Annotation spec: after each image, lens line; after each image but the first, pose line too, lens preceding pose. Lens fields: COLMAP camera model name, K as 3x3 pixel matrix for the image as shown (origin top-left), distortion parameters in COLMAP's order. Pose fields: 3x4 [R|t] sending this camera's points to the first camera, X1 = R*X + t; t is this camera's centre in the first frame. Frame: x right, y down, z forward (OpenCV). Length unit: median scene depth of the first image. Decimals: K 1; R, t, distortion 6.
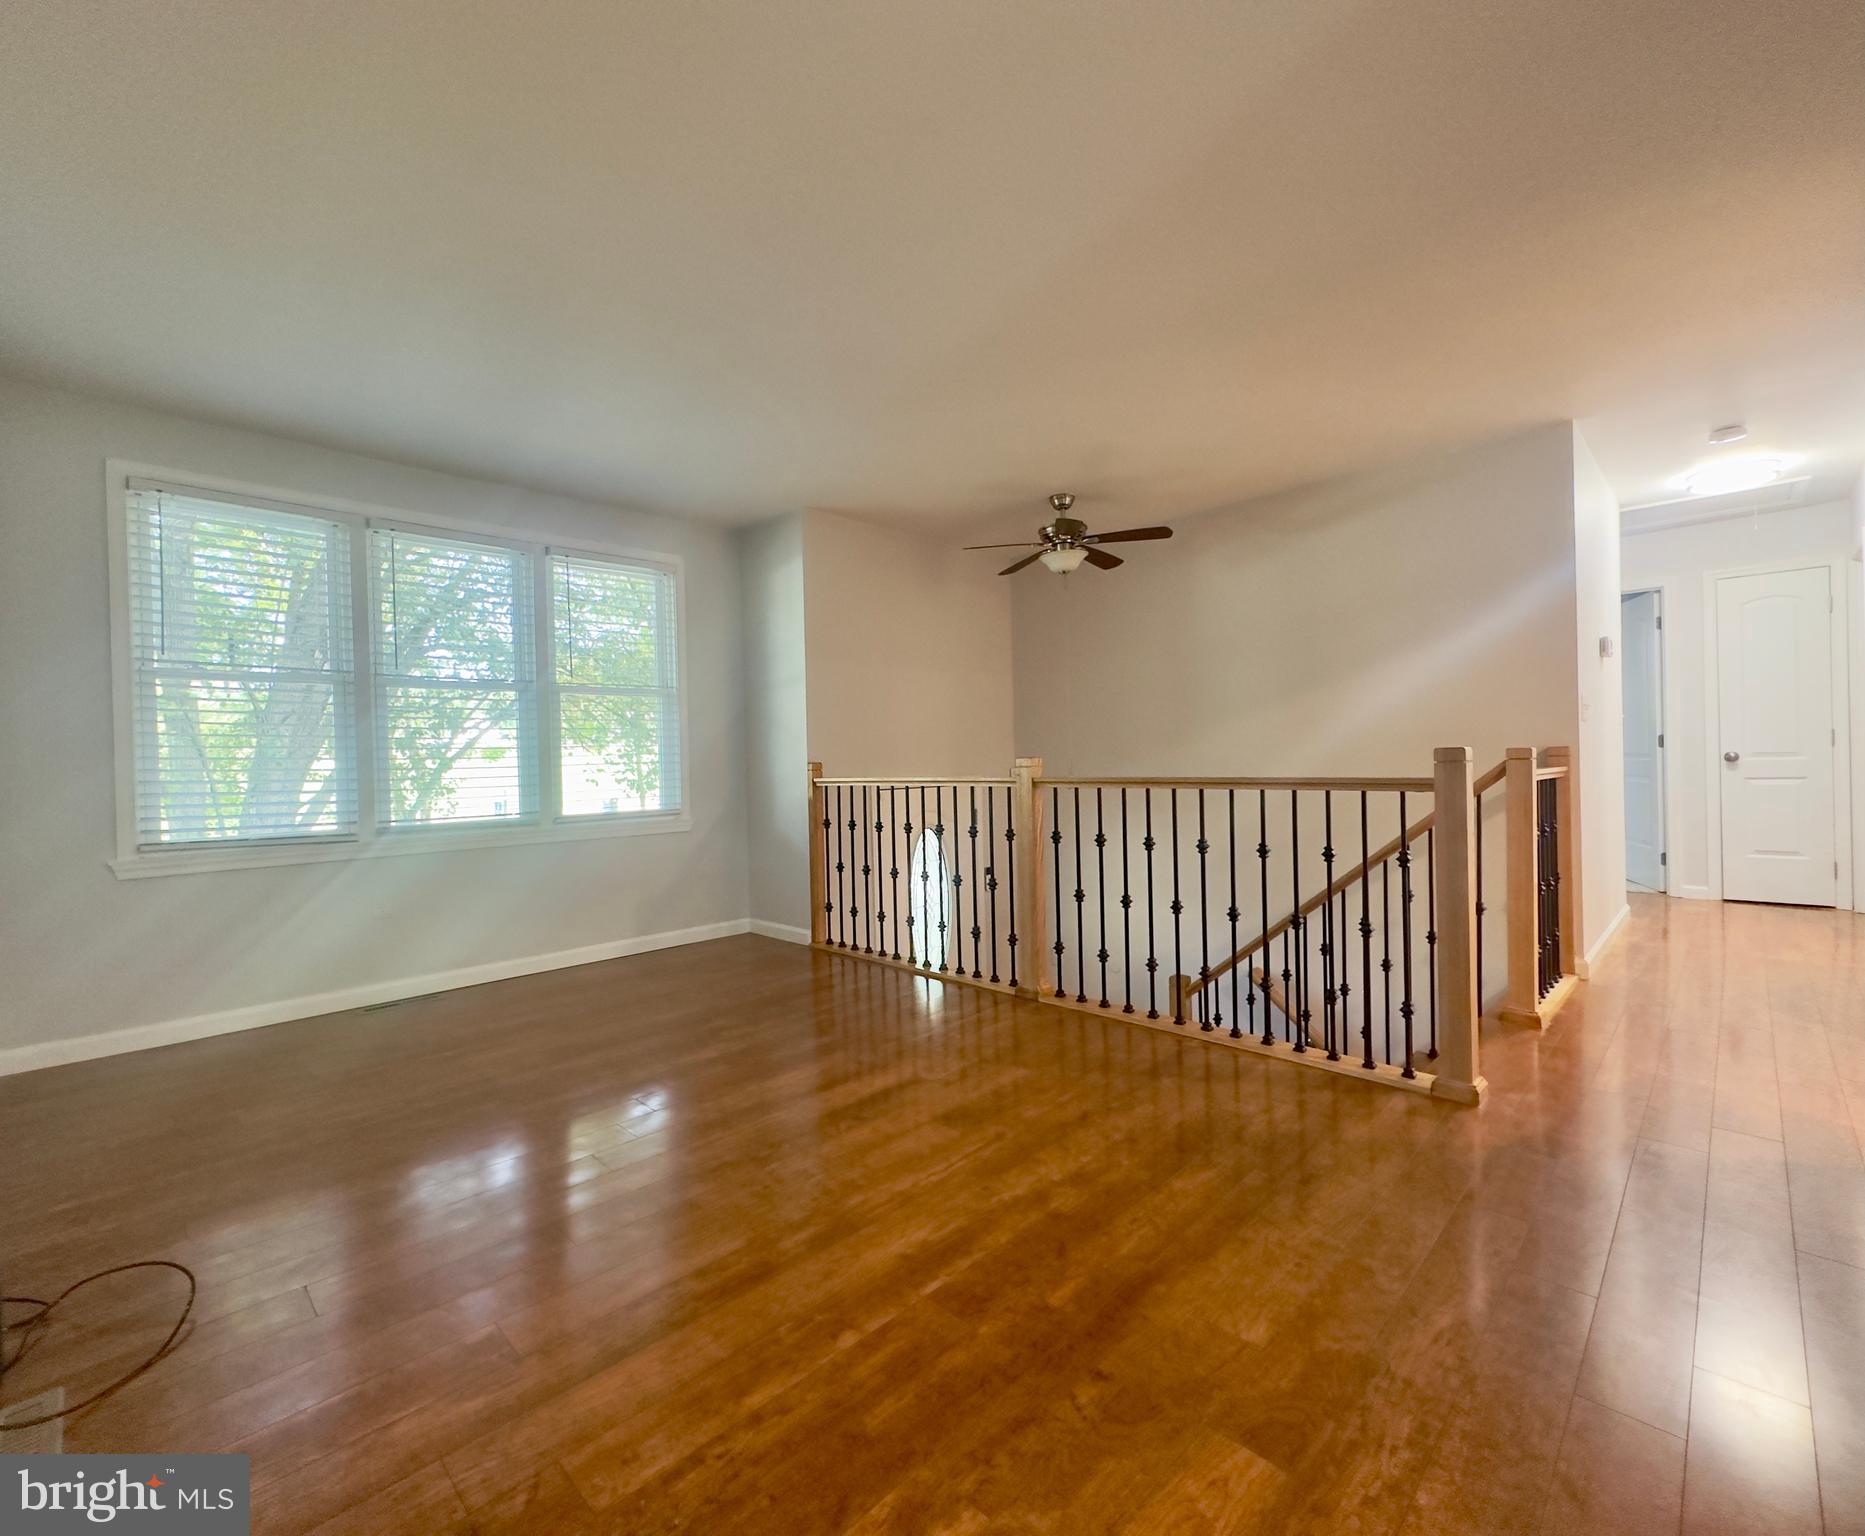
lens RADIAL K [[815.4, 0, 932.5], [0, 815.4, 768.0], [0, 0, 1]] dist [-0.000037, 0.000058]
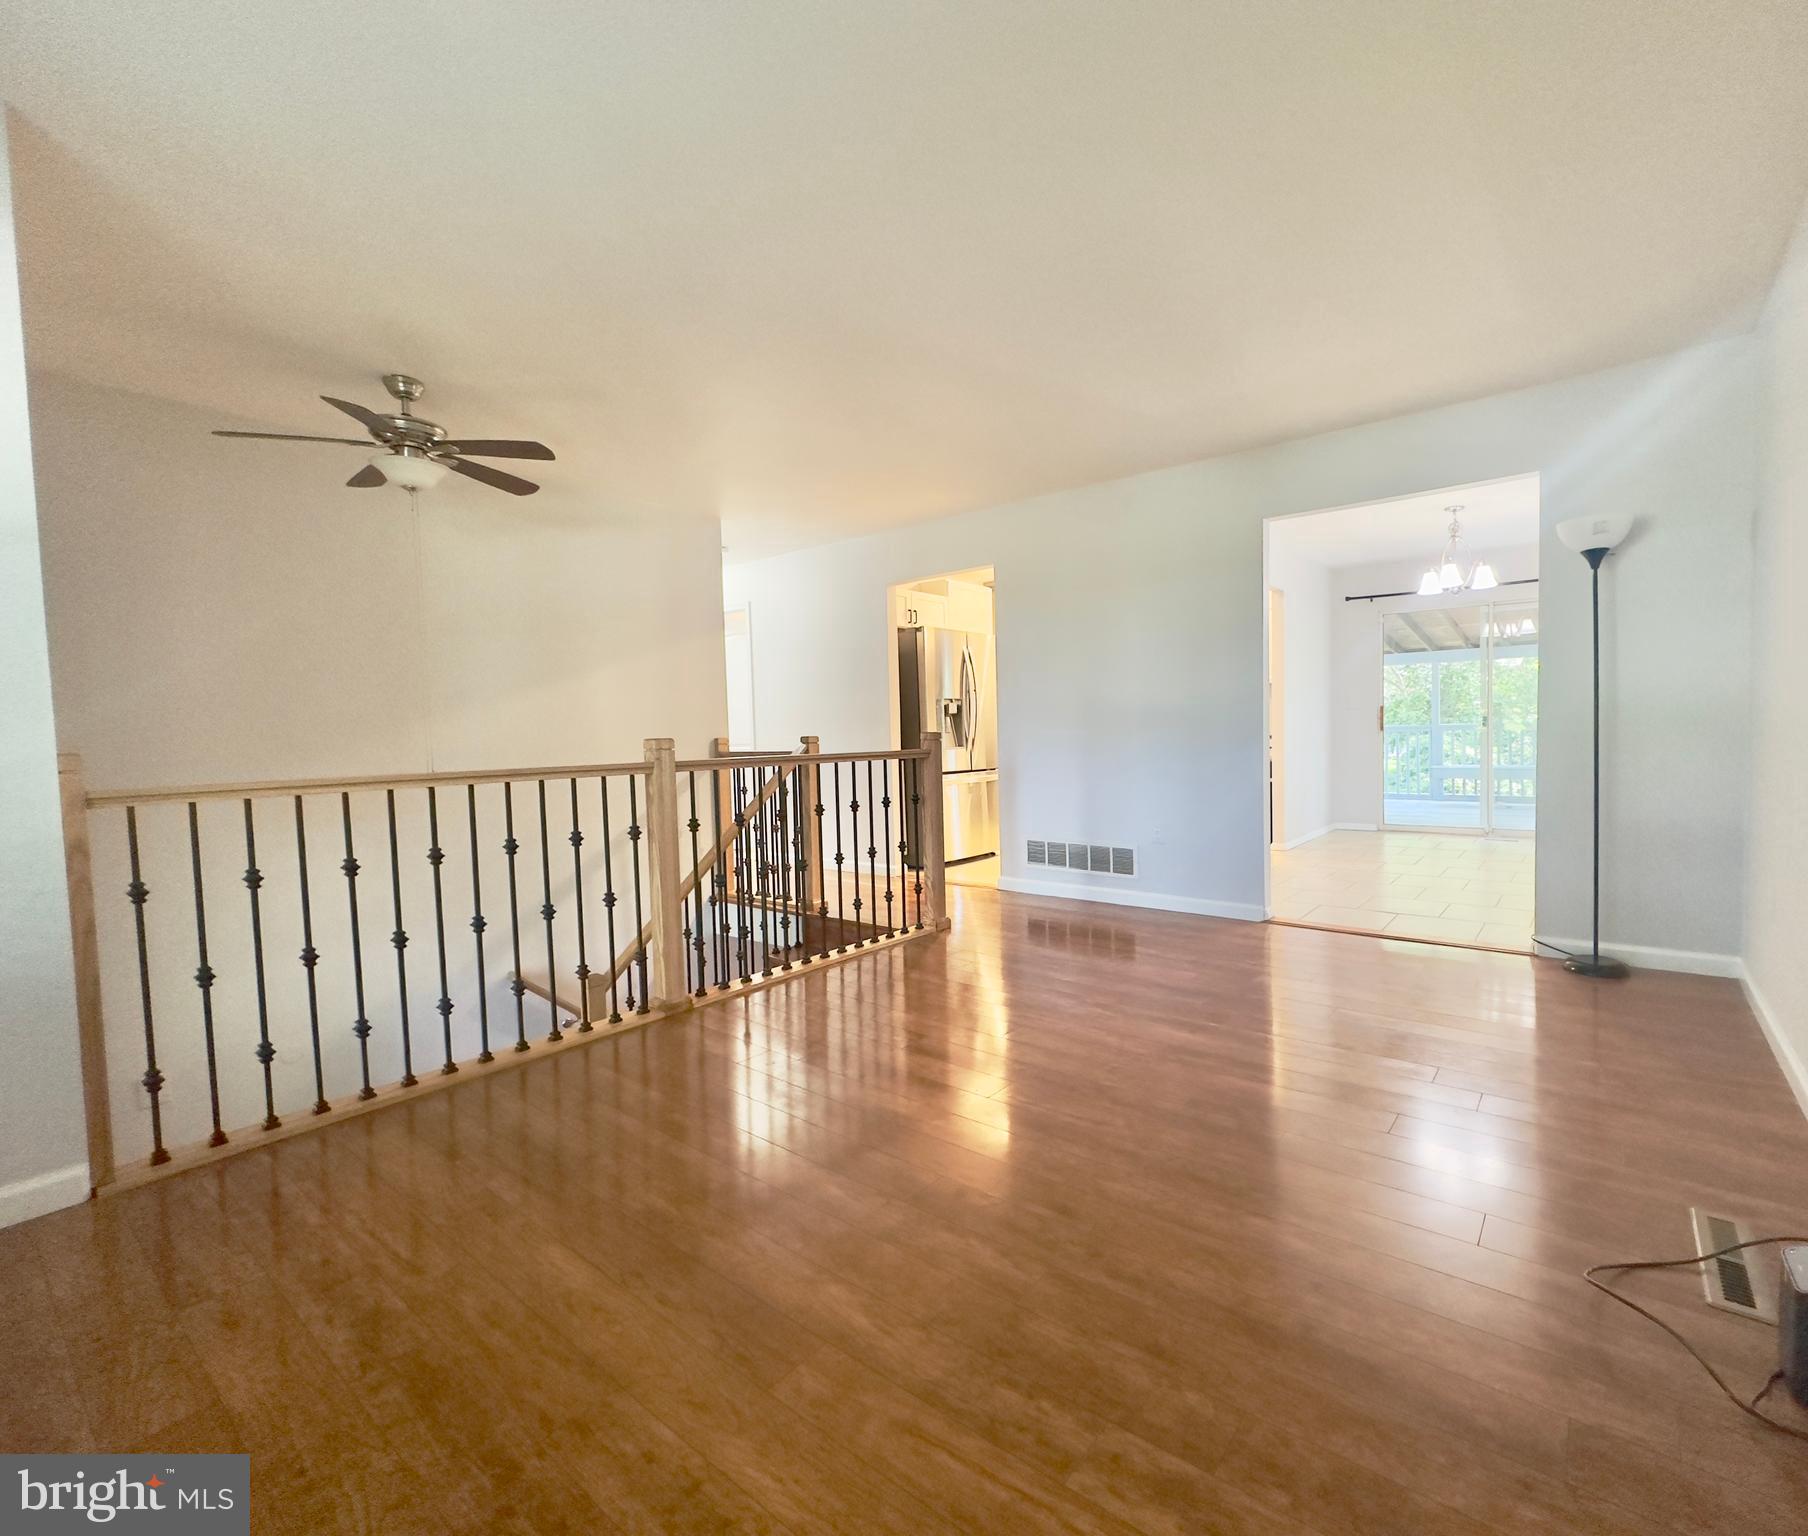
lens RADIAL K [[851.8, 0, 904.0], [0, 851.8, 768.0], [0, 0, 1]] dist [-0.001762, -0.000329]
pose [[-0.079372, -0.016739, 0.996705, -0.631546], [0.040703, 0.998971, 0.020018, 0.009472], [-0.996014, 0.042158, -0.078609, 0.641440]]
